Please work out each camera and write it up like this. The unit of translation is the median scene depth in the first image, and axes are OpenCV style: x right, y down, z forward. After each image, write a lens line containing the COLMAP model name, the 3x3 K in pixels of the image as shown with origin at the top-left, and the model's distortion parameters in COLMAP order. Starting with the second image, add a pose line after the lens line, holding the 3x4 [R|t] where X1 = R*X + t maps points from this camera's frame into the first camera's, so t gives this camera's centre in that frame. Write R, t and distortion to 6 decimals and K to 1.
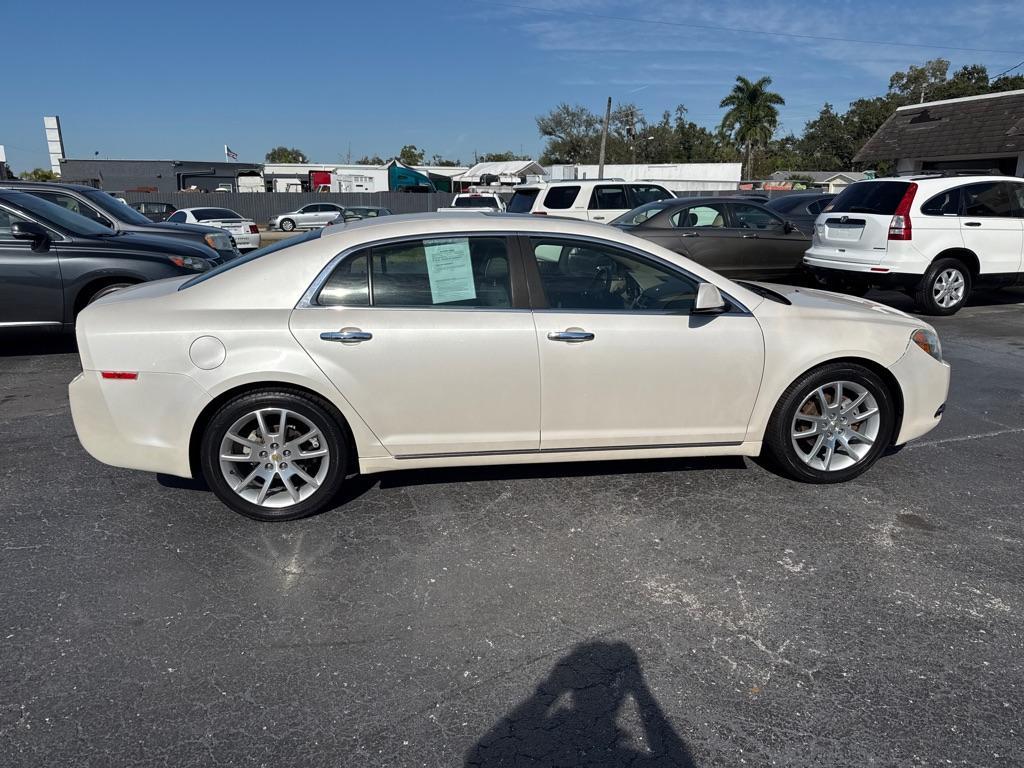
lens RADIAL K [[744.3, 0, 505.3], [0, 744.3, 385.0], [0, 0, 1]] dist [0.029070, -0.031421]
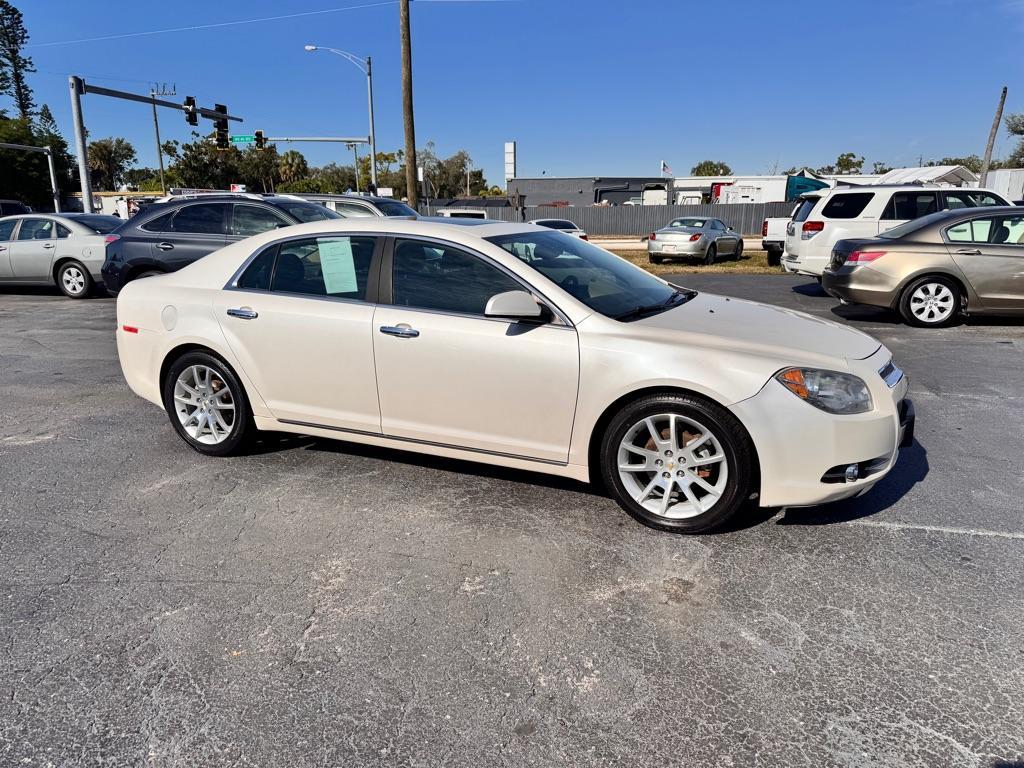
lens RADIAL K [[744.3, 0, 511.5], [0, 744.3, 393.0], [0, 0, 1]] dist [0.029070, -0.031421]
pose [[0.832742, 0.130827, -0.537982, 0.250129], [-0.134480, 0.990377, 0.032678, -0.010788], [0.537080, 0.045135, 0.842323, 0.061111]]
